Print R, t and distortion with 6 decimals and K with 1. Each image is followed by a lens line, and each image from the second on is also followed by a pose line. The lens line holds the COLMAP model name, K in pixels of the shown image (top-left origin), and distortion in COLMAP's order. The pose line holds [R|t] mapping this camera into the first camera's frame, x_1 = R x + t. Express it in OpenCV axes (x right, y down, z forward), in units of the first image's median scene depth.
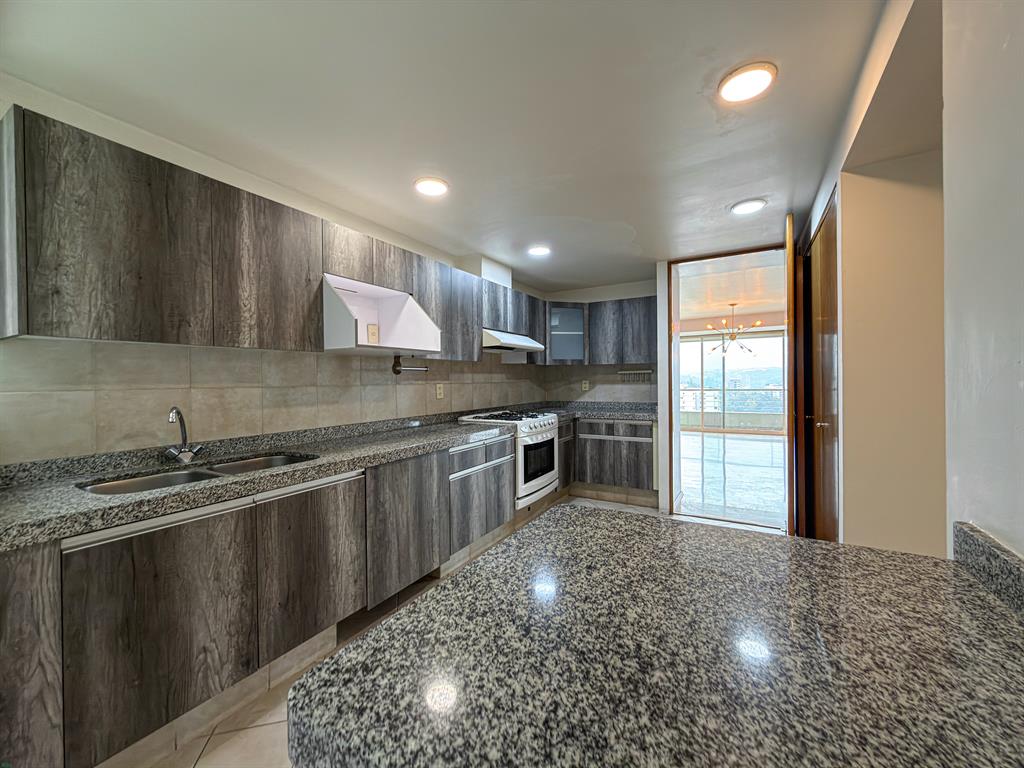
lens RADIAL K [[407.3, 0, 511.1], [0, 407.3, 391.7], [0, 0, 1]] dist [-0.000290, -0.000482]
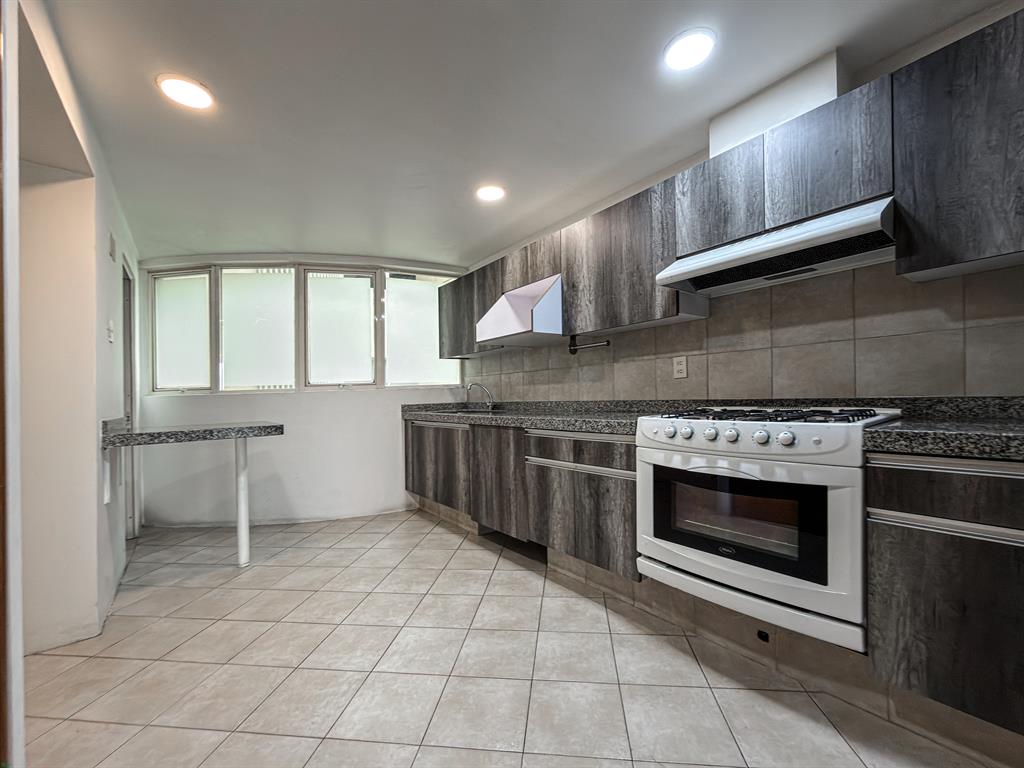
lens RADIAL K [[407.3, 0, 510.9], [0, 407.3, 385.4], [0, 0, 1]] dist [-0.000290, -0.000482]
pose [[-0.363030, 0.004822, -0.931765, 0.707165], [0.011739, 0.999931, 0.000601, 0.031854], [0.931704, -0.010720, -0.363061, 1.214107]]
